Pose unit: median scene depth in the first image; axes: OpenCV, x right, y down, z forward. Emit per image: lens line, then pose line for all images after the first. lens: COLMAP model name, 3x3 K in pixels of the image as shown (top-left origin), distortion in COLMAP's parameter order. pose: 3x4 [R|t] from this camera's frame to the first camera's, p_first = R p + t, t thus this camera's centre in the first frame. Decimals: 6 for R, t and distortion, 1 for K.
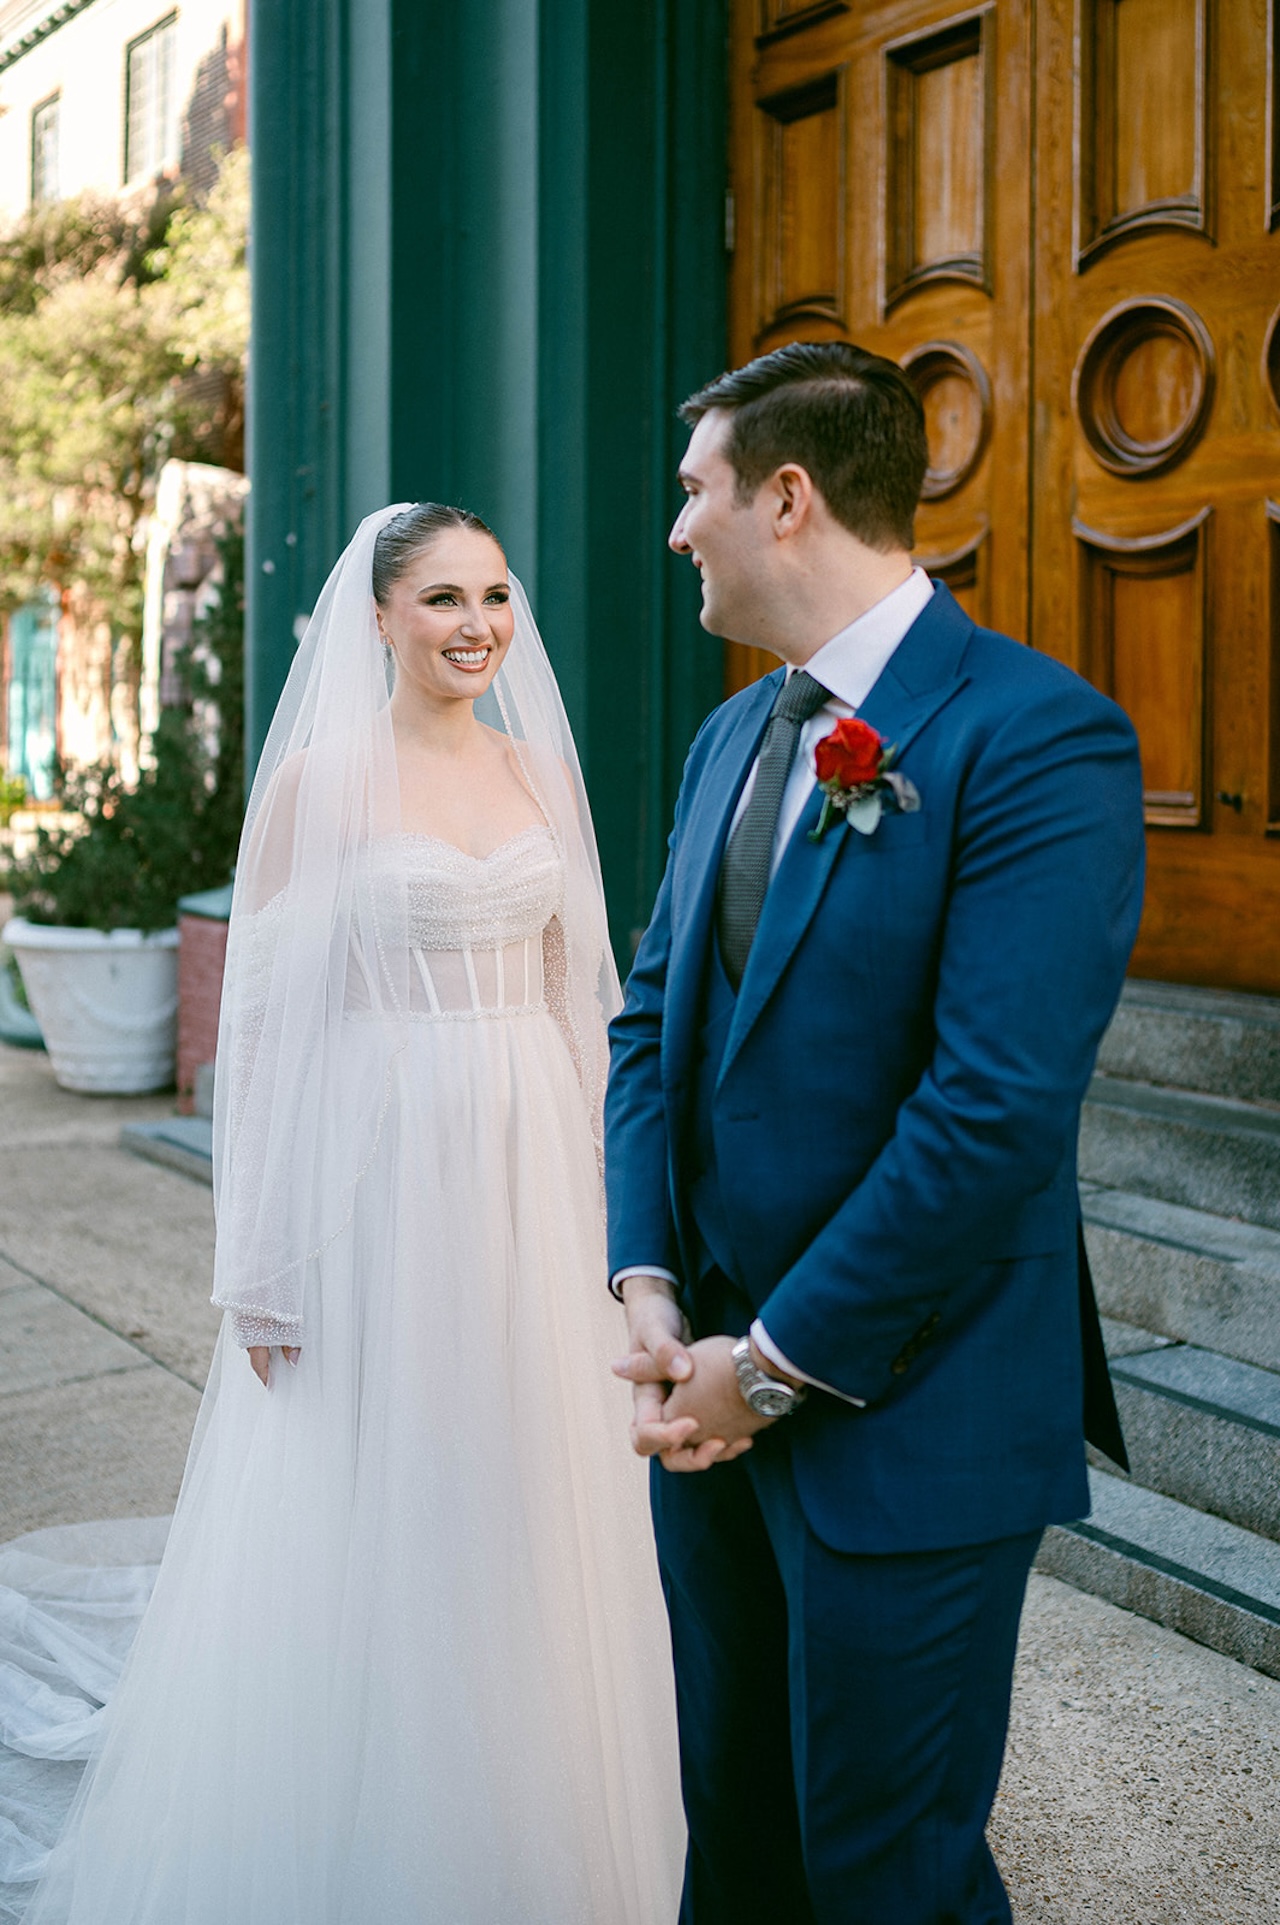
lens RADIAL K [[2113.1, 0, 633.7], [0, 2113.1, 730.4], [0, 0, 1]] dist [-0.000965, -0.002481]
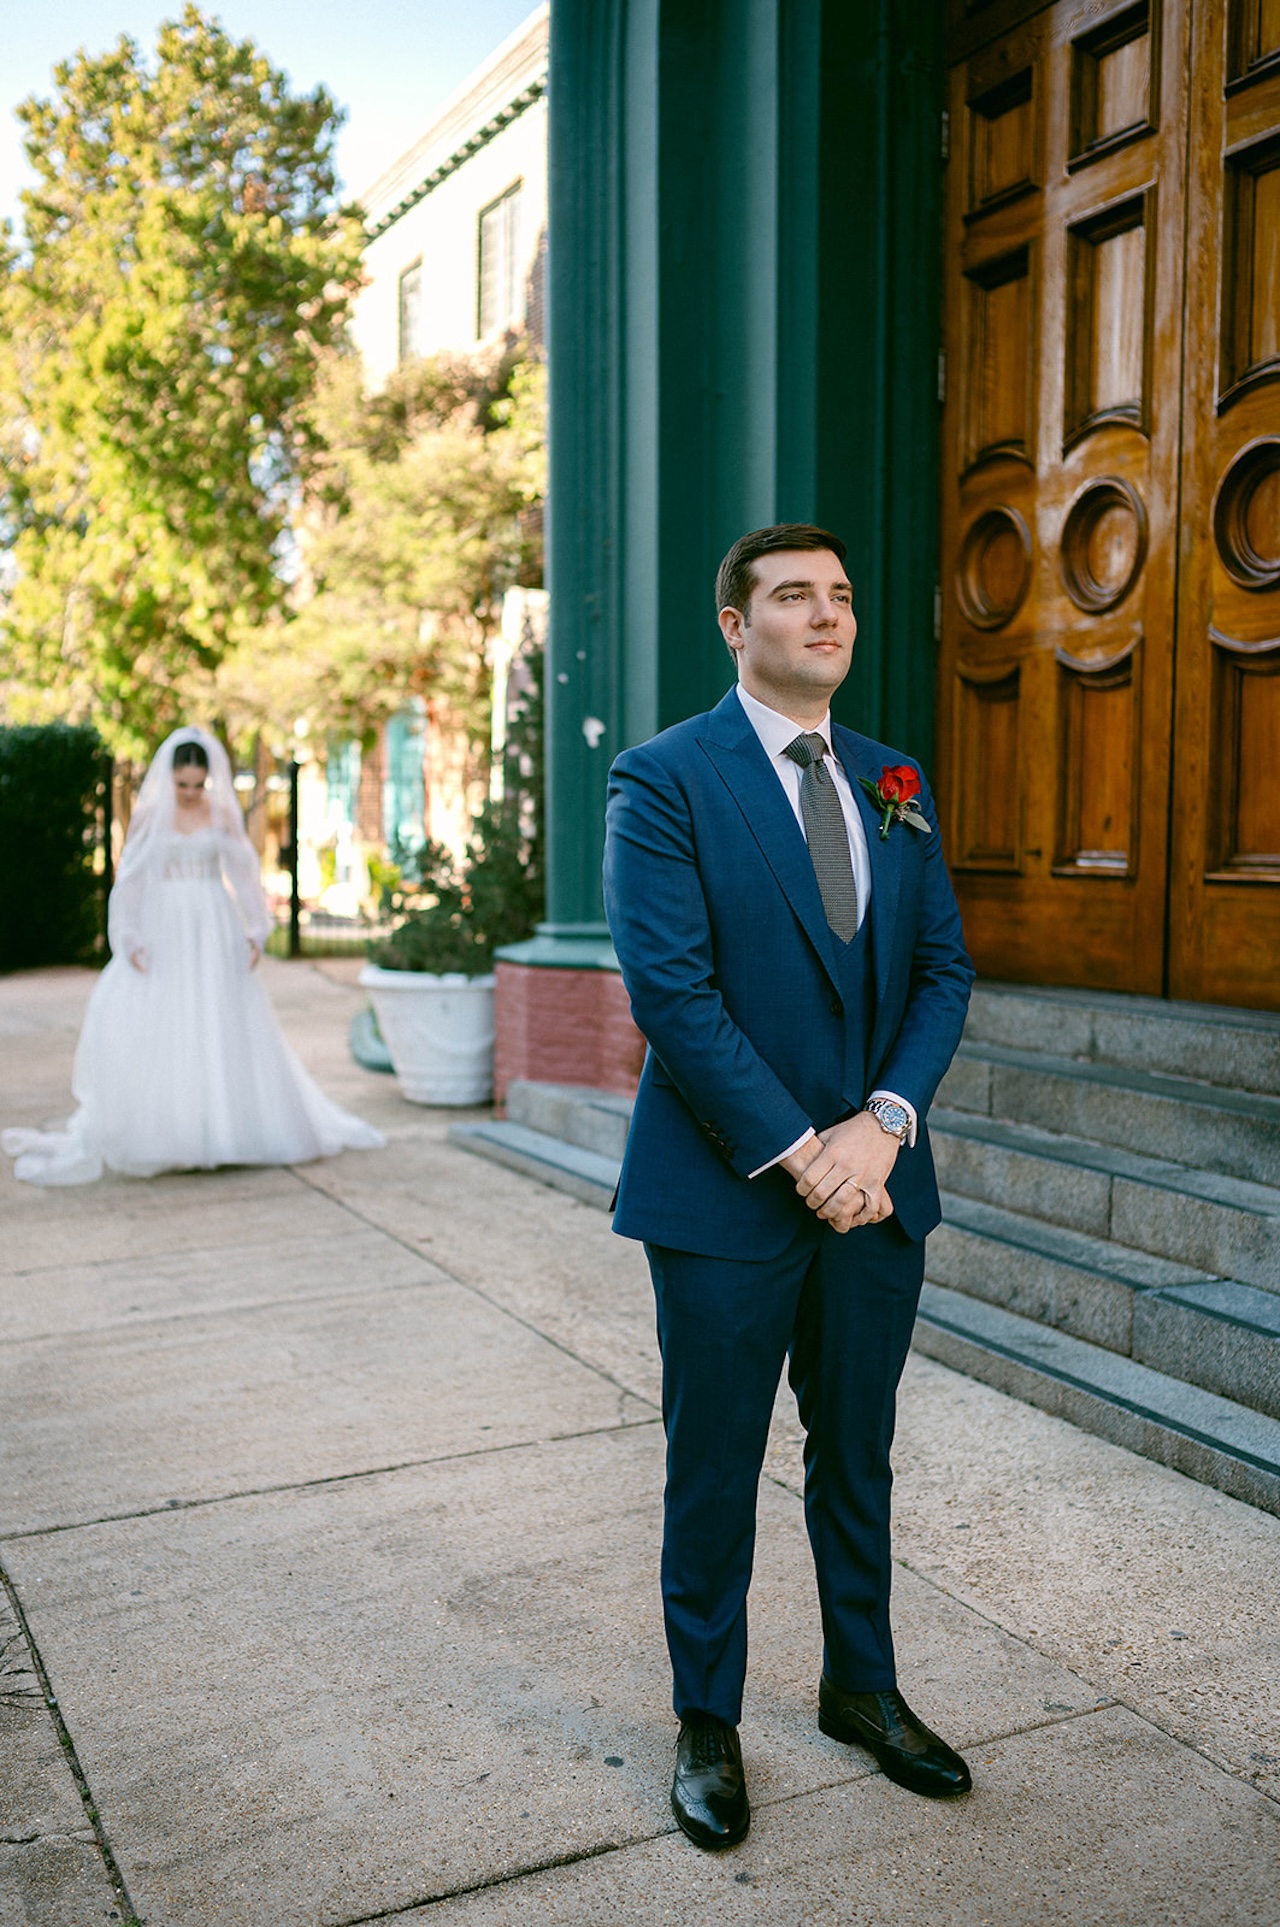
lens RADIAL K [[1940.0, 0, 642.4], [0, 1940.0, 961.5], [0, 0, 1]] dist [-0.004683, 0.027126]
pose [[0.986927, 0.007236, -0.161008, 0.066267], [0.003894, 0.997630, 0.068702, 0.011390], [0.161123, -0.068431, 0.984559, -0.132093]]
